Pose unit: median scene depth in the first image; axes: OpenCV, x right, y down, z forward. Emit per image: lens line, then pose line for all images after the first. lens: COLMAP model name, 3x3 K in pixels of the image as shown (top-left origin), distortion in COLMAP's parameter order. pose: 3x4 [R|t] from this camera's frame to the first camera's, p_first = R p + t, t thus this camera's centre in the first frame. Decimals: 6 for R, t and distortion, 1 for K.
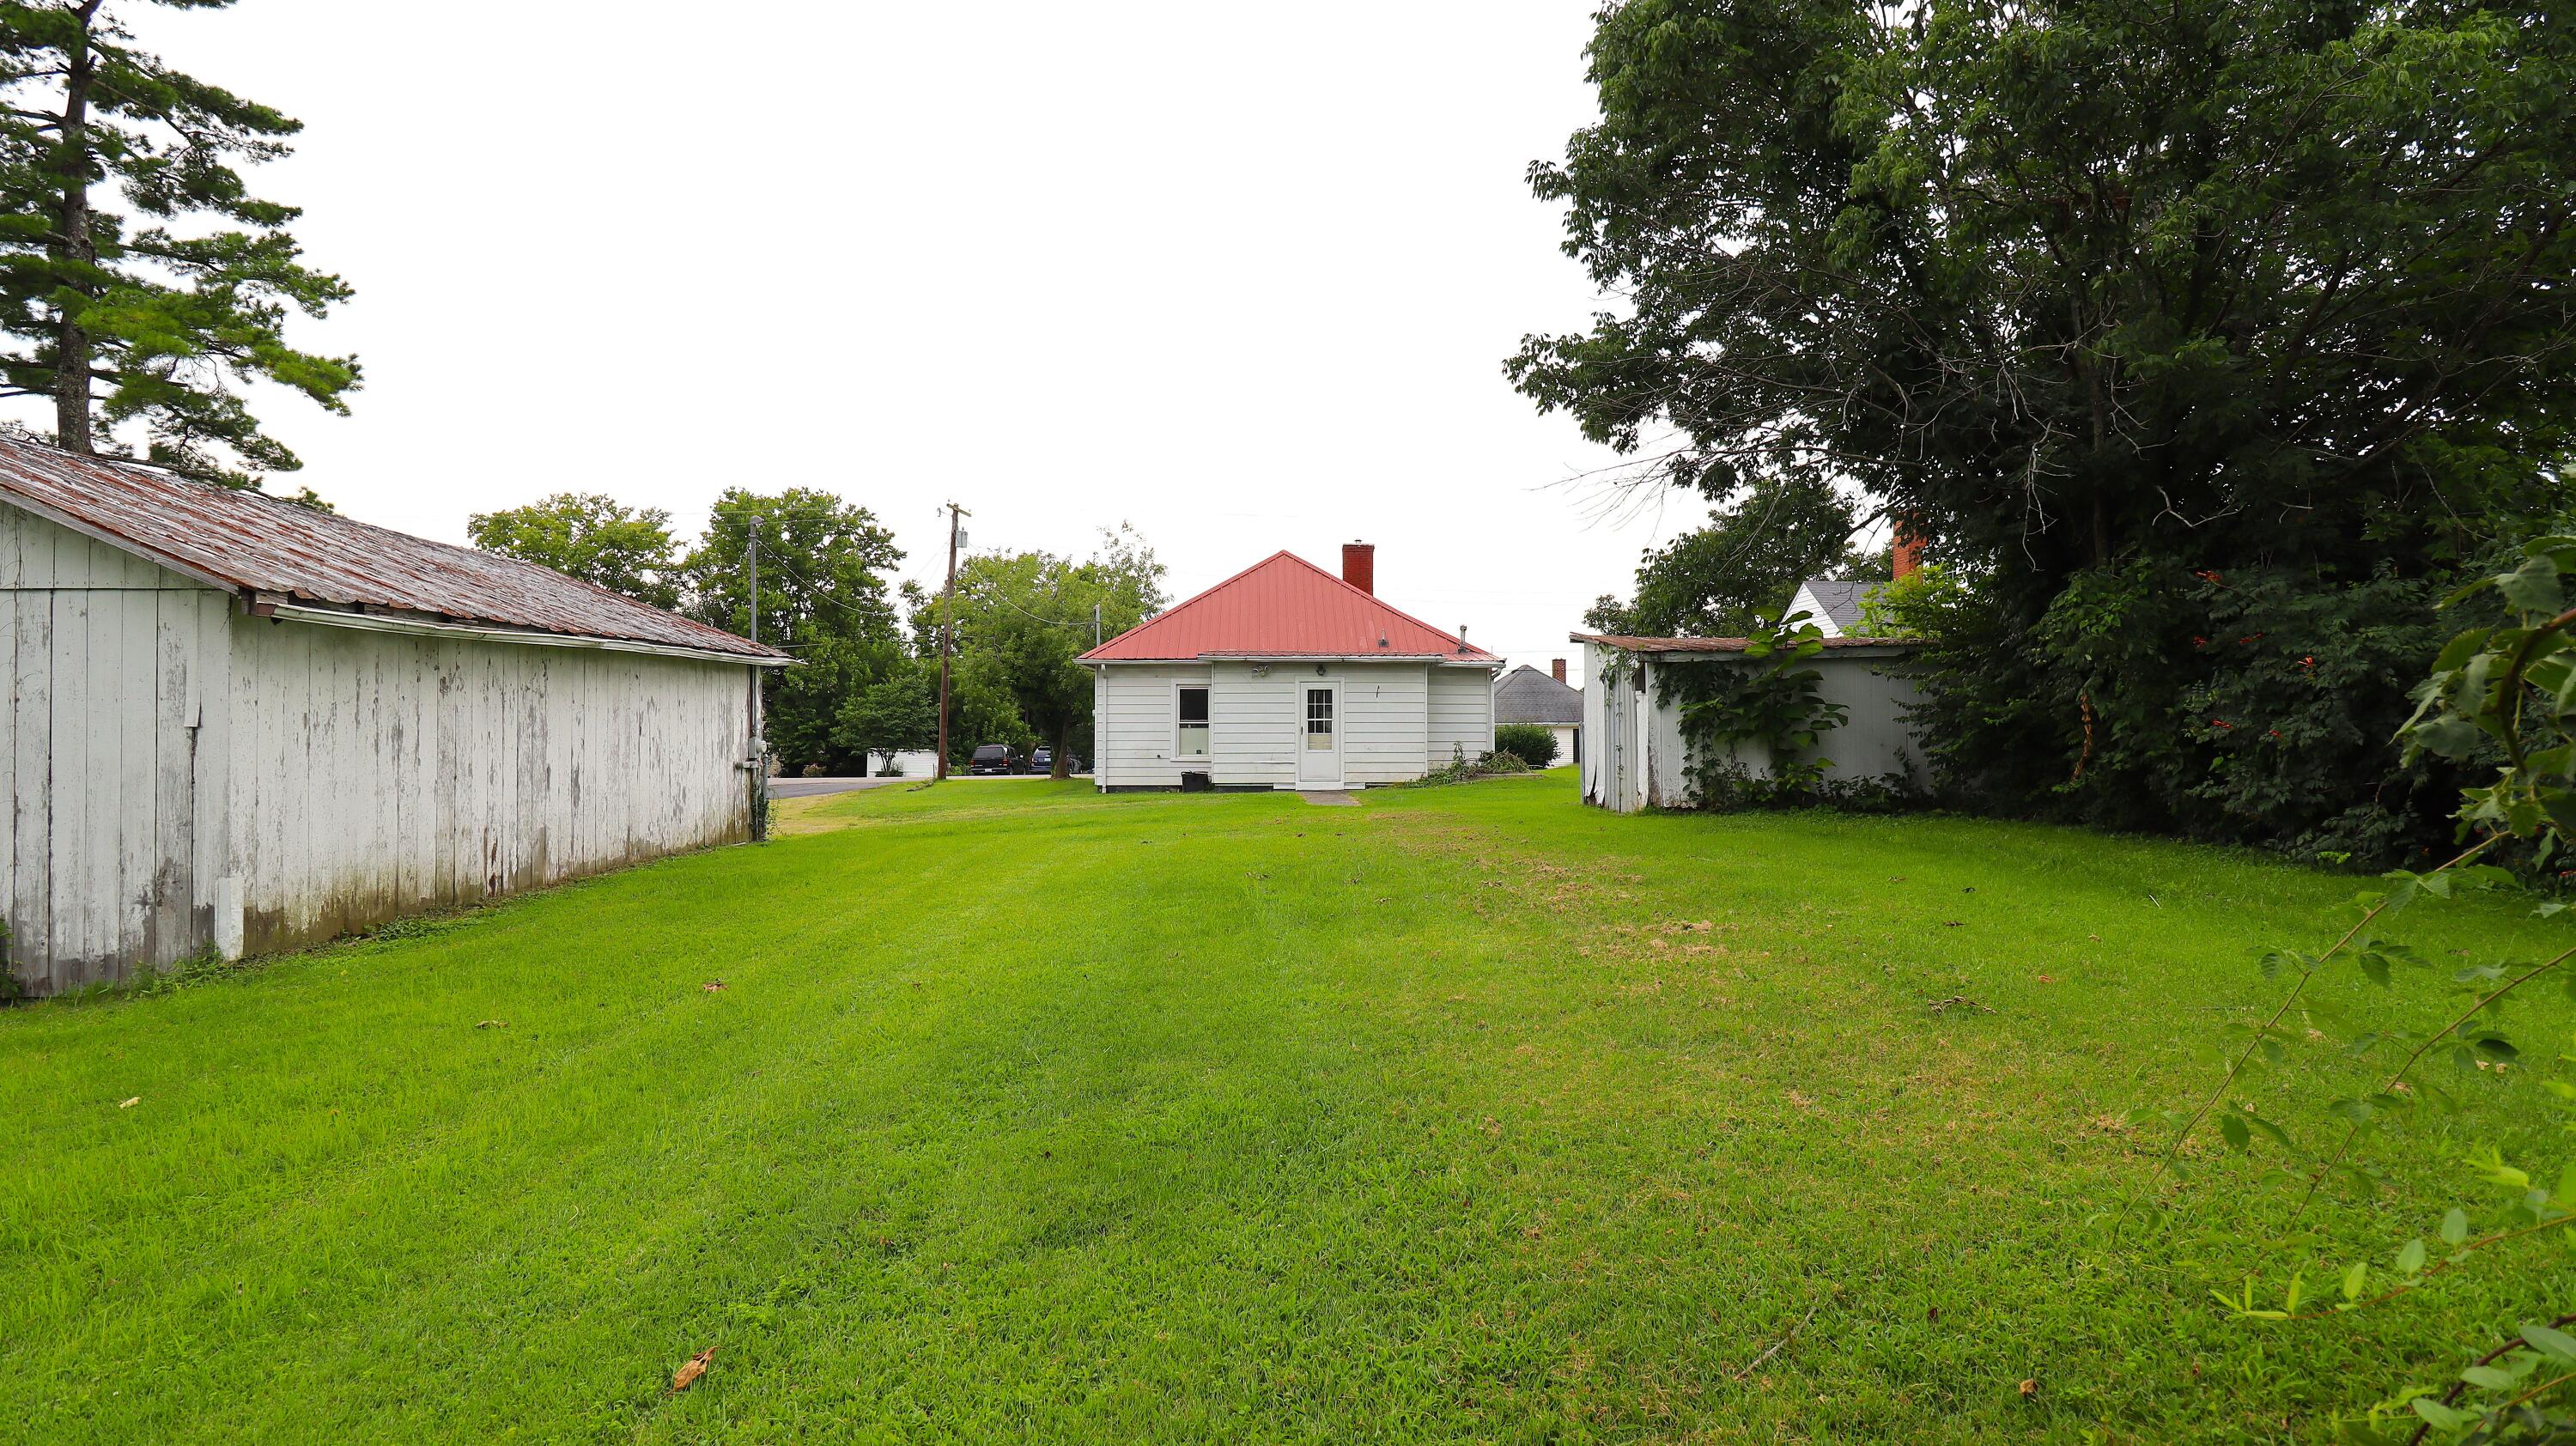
lens RADIAL K [[1197.6, 0, 1288.8], [0, 1197.6, 723.5], [0, 0, 1]] dist [-0.014404, -0.003788]
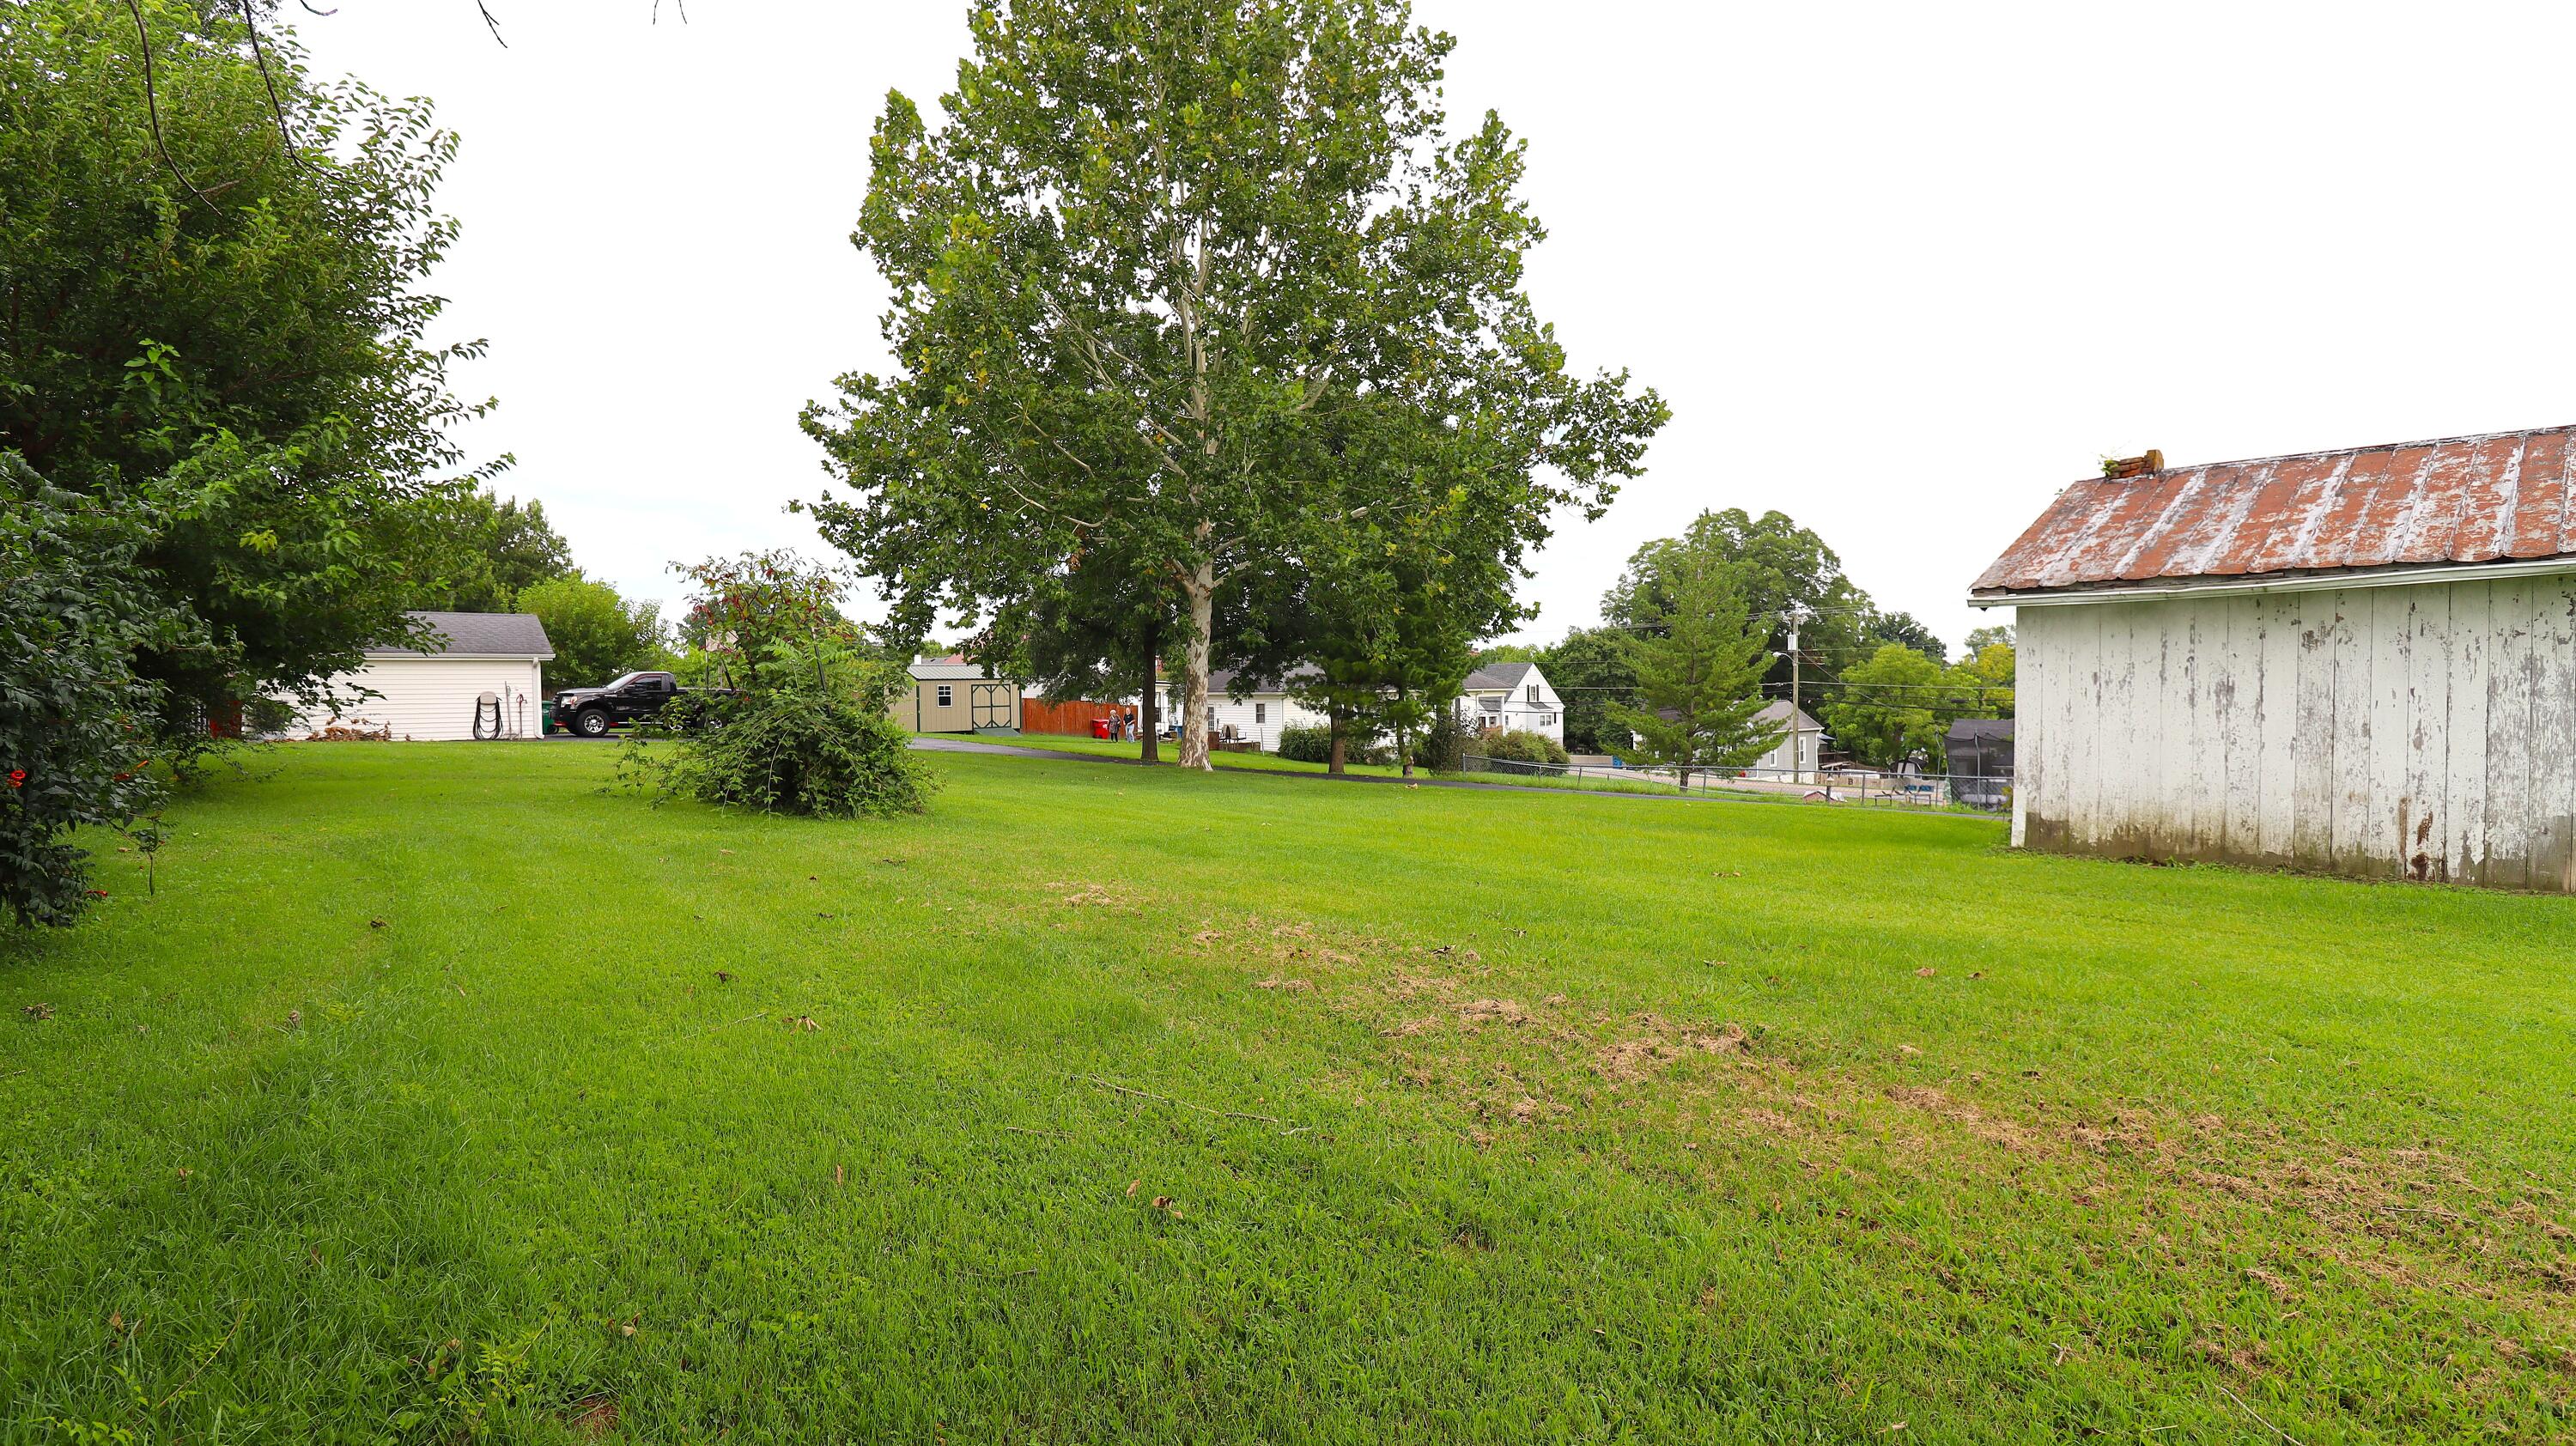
lens RADIAL K [[1197.6, 0, 1284.9], [0, 1197.6, 715.6], [0, 0, 1]] dist [-0.014404, -0.003788]
pose [[-0.801662, 0.004413, -0.597762, 0.592657], [-0.005156, 0.999885, 0.014297, 0.022739], [0.597756, 0.014543, -0.801546, 1.426161]]
